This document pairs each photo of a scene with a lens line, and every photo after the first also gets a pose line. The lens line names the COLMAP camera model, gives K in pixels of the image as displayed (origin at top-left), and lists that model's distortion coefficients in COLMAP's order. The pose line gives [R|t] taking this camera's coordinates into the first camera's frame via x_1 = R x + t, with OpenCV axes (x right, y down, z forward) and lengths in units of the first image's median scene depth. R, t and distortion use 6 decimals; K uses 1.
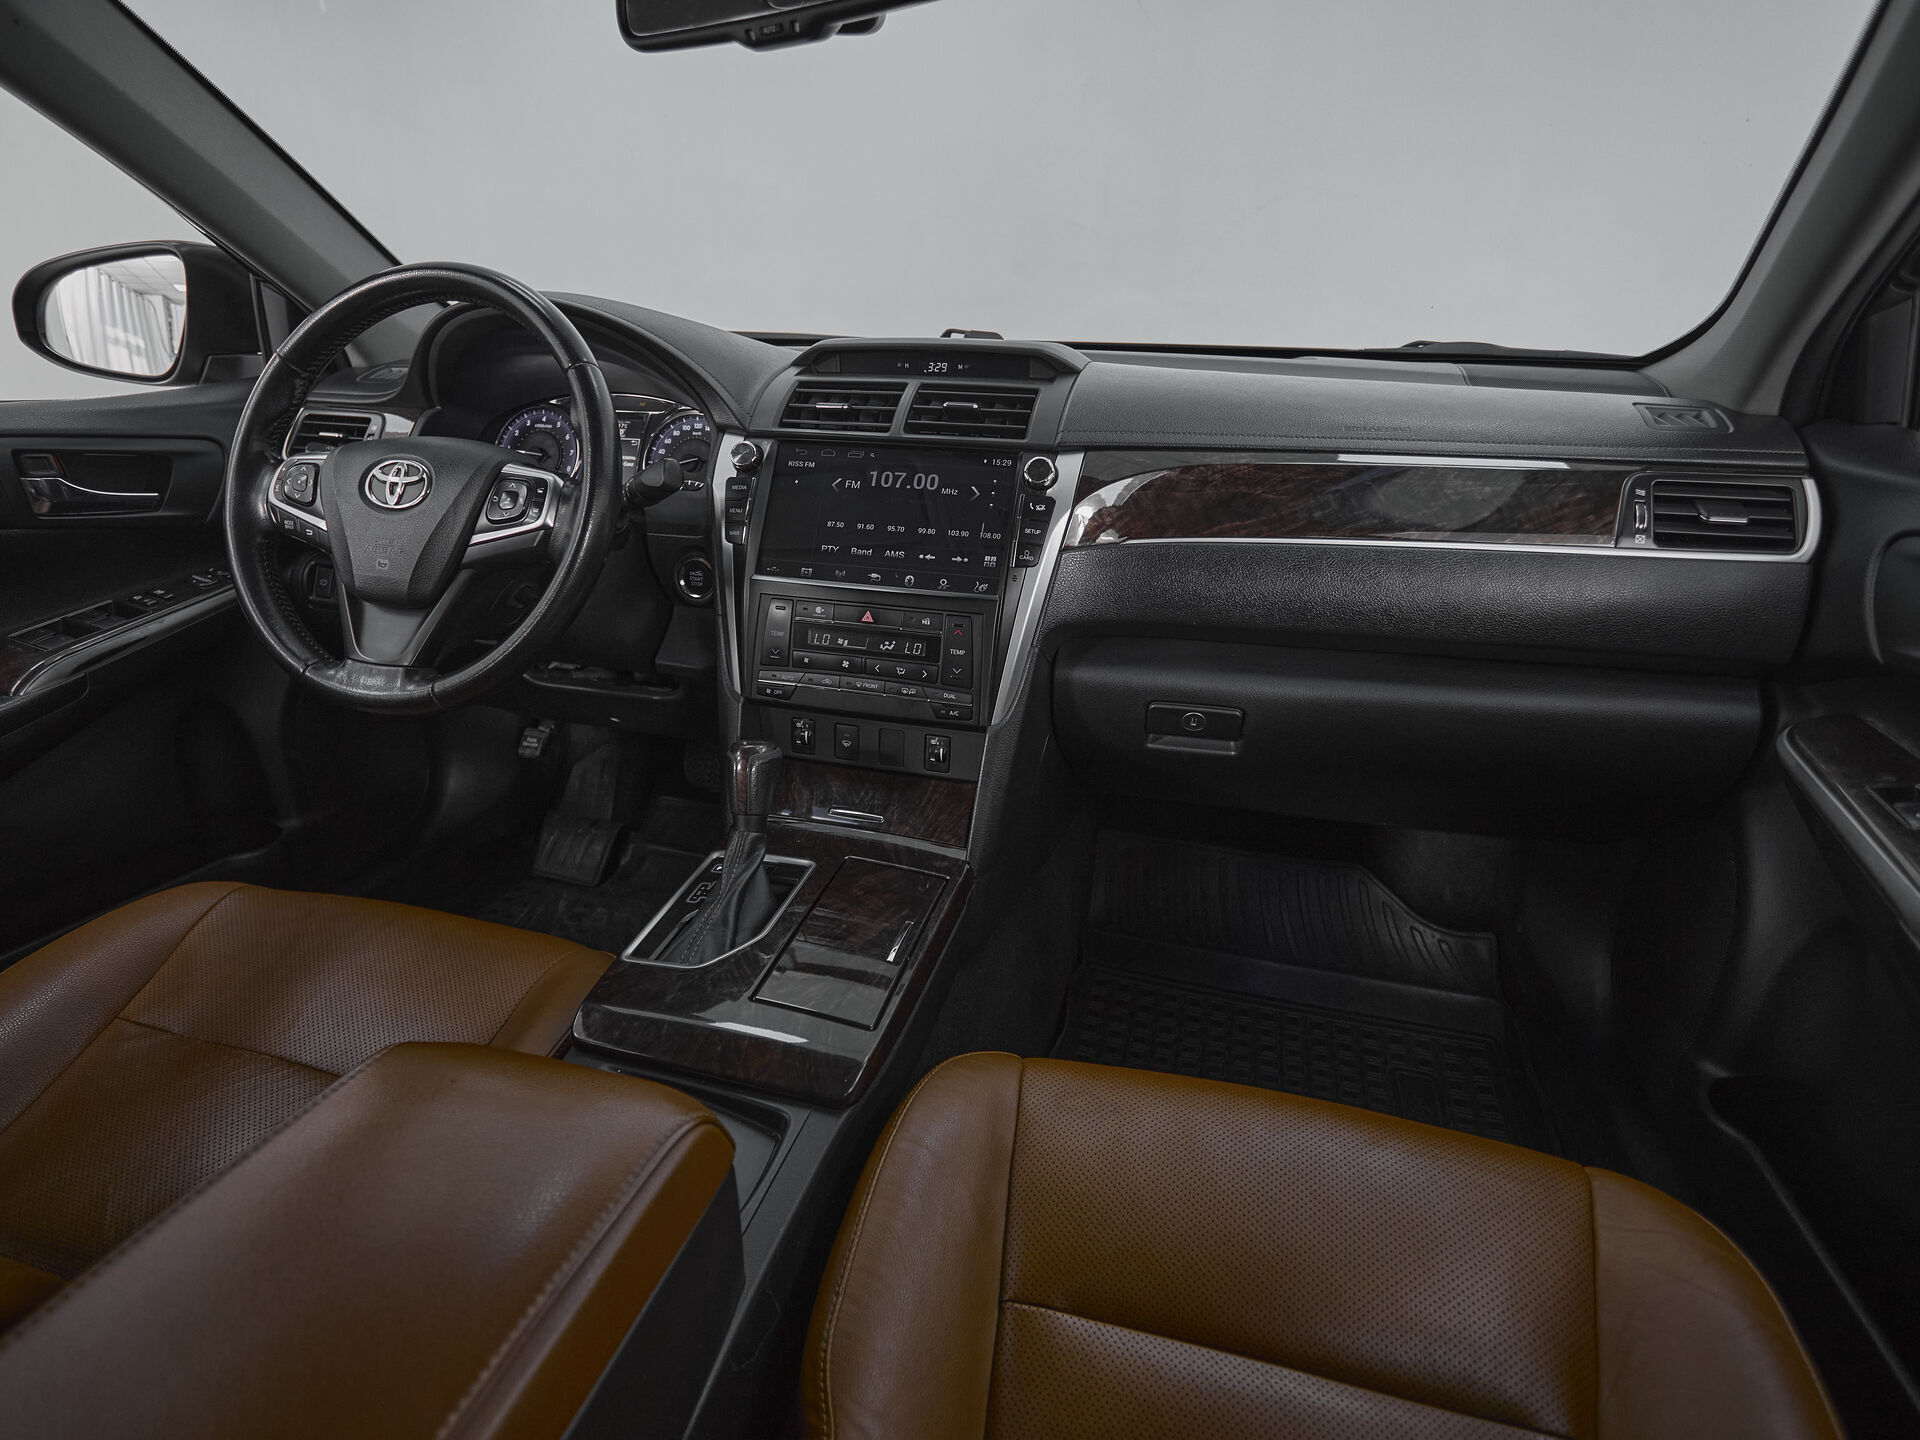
lens RADIAL K [[1021.0, 0, 932.1], [0, 1021.0, 722.3], [0, 0, 1]] dist [-0.001816, -0.000886]
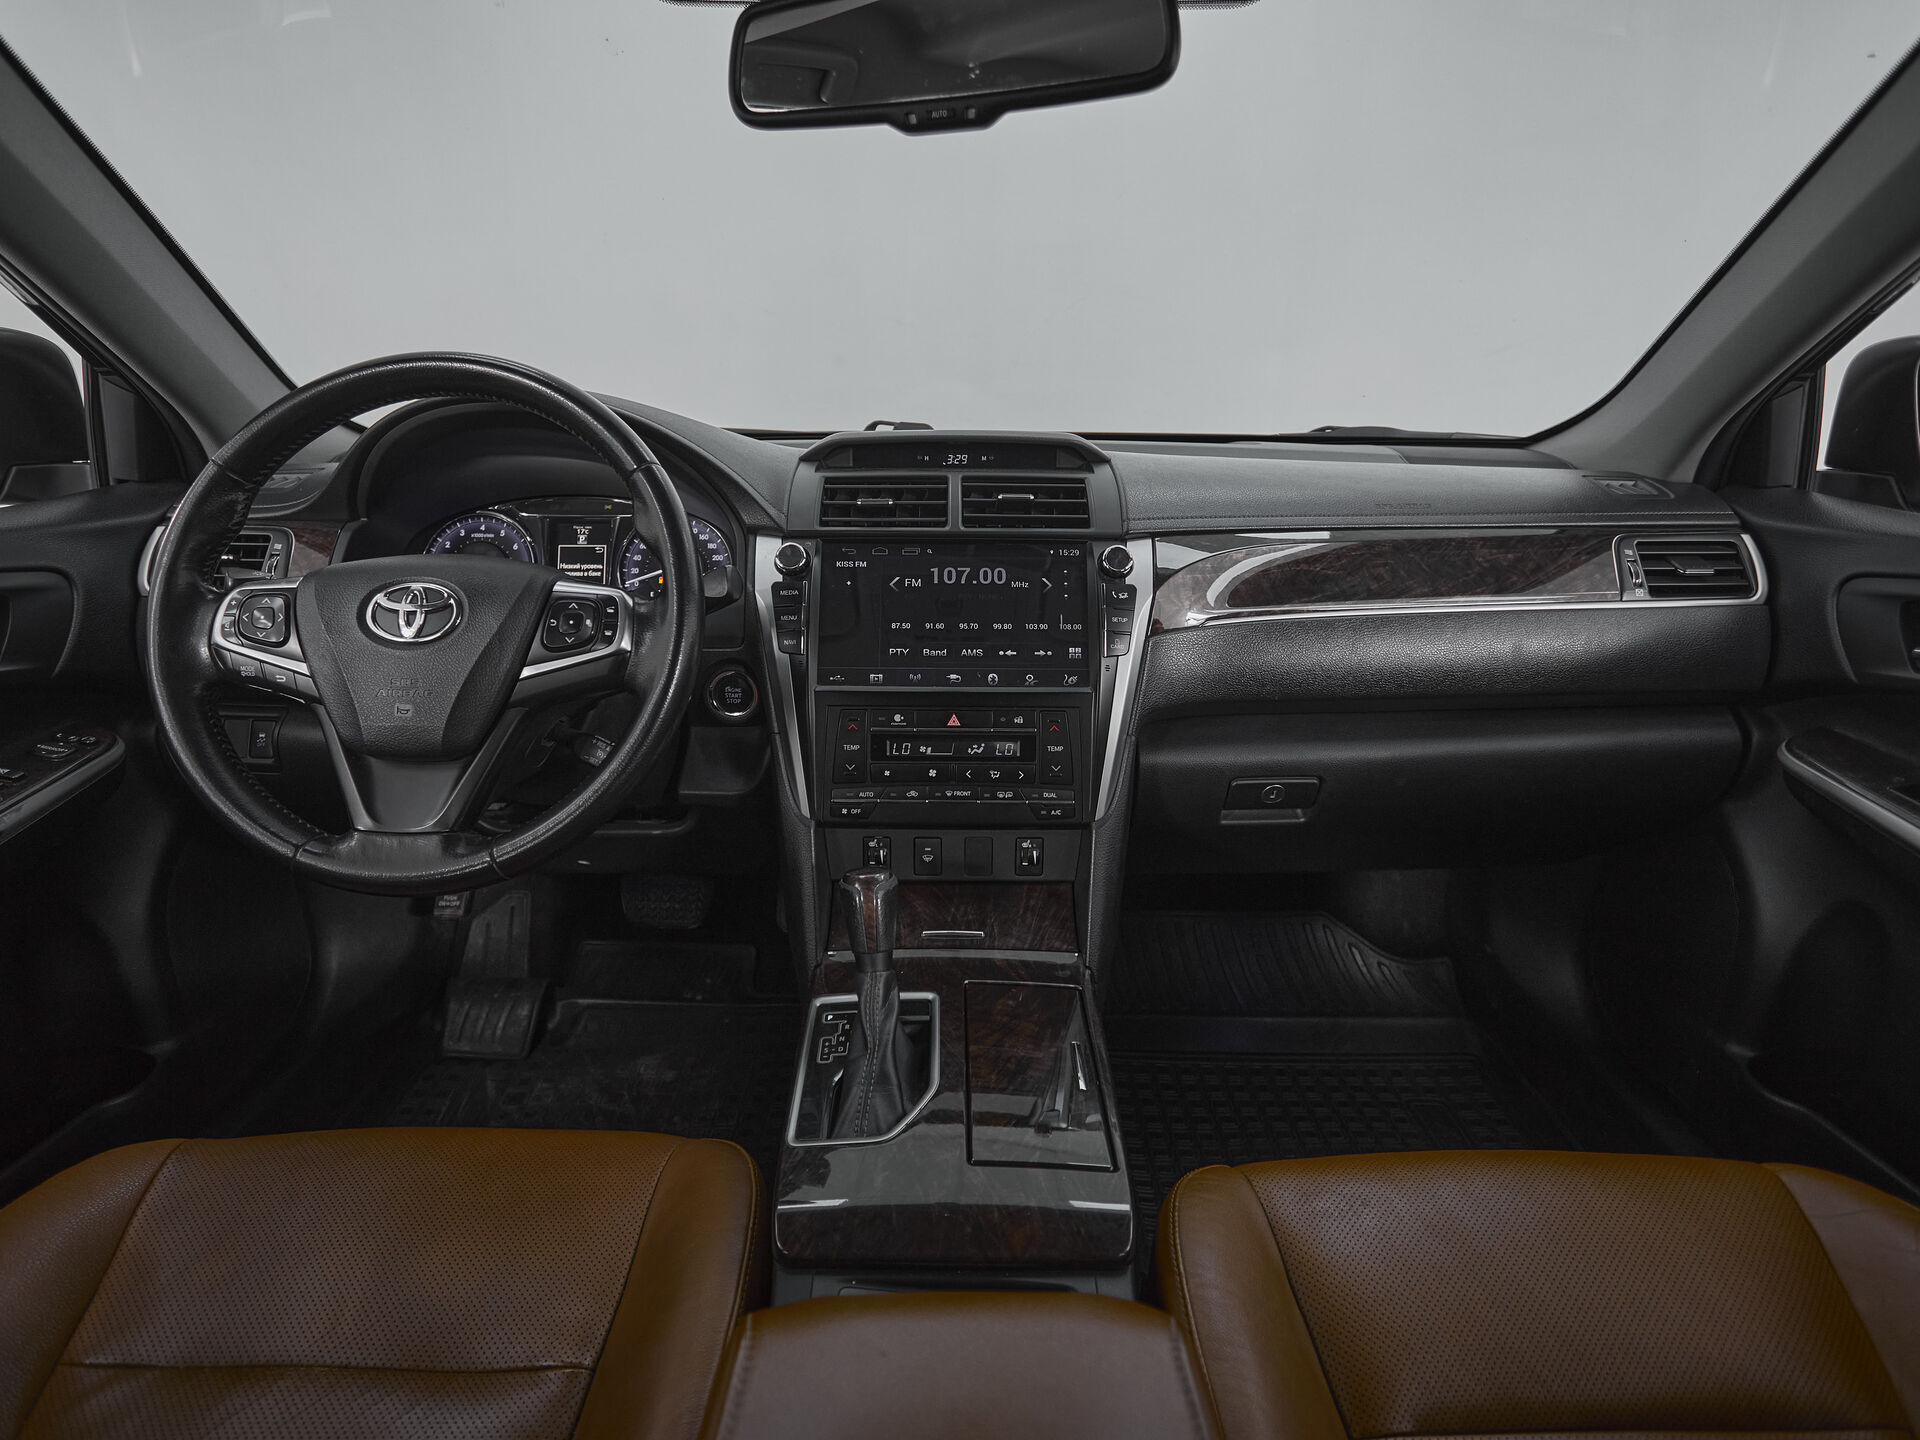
lens RADIAL K [[1022.0, 0, 944.8], [0, 1022.0, 726.3], [0, 0, 1]] dist [-0.002423, -0.001597]
pose [[0.960751, -0.091422, 0.261917, -0.312335], [0.111016, 0.991946, -0.060984, -0.041092], [-0.254232, 0.087667, 0.963162, 0.095915]]
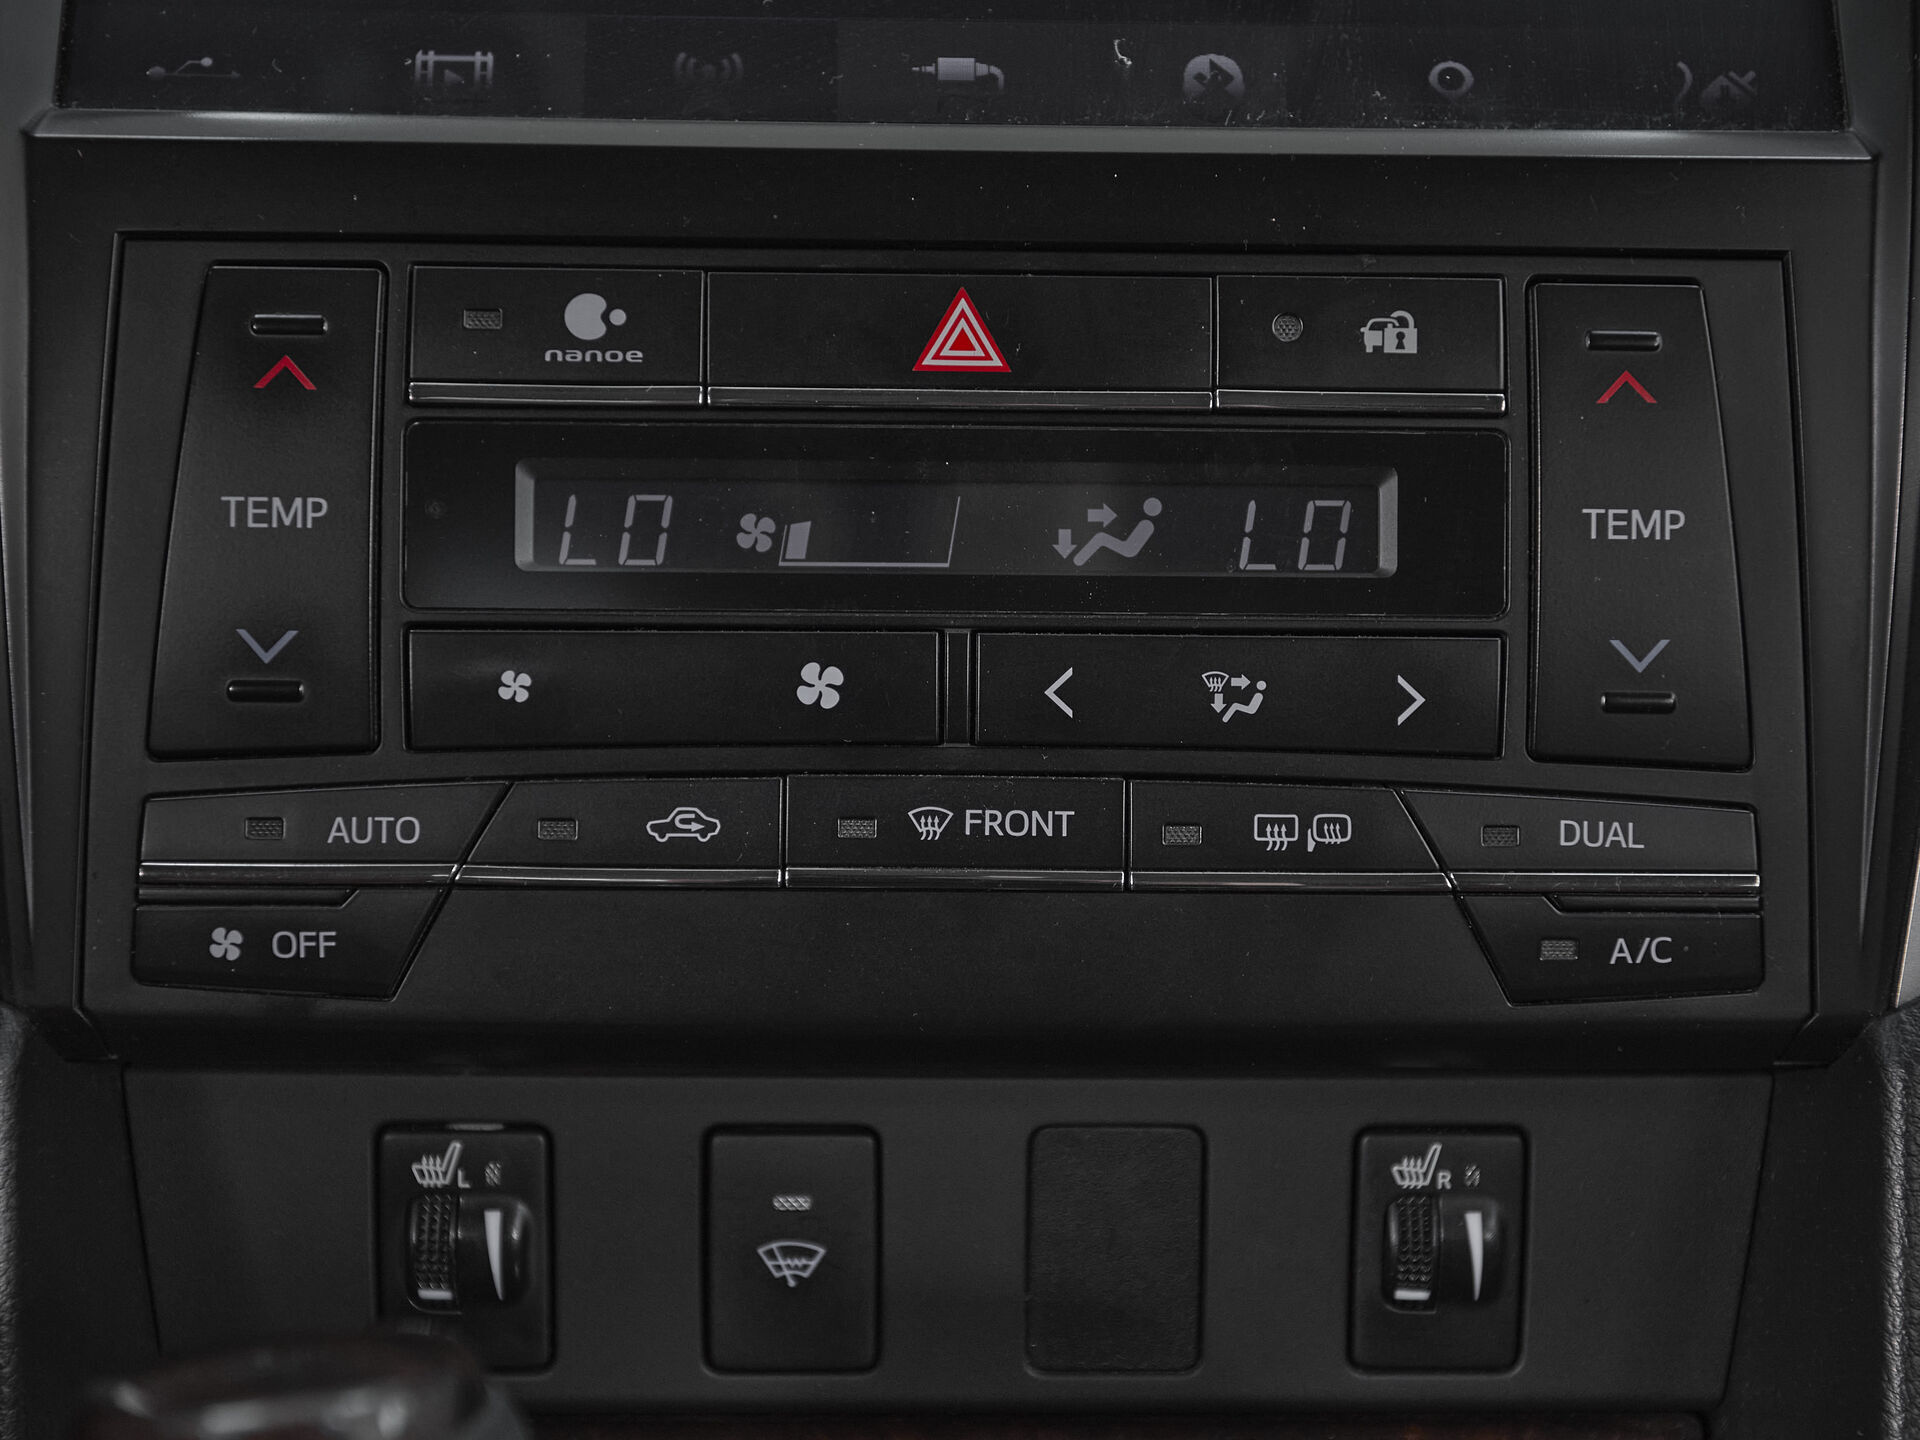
lens RADIAL K [[2699.3, 0, 957.9], [0, 2699.3, 799.0], [0, 0, 1]] dist [0.066820, 0.027134]
pose [[0.953423, -0.077962, 0.291387, -0.174697], [0.113037, 0.987971, -0.105522, -0.000761], [-0.279655, 0.133545, 0.950767, 0.641834]]
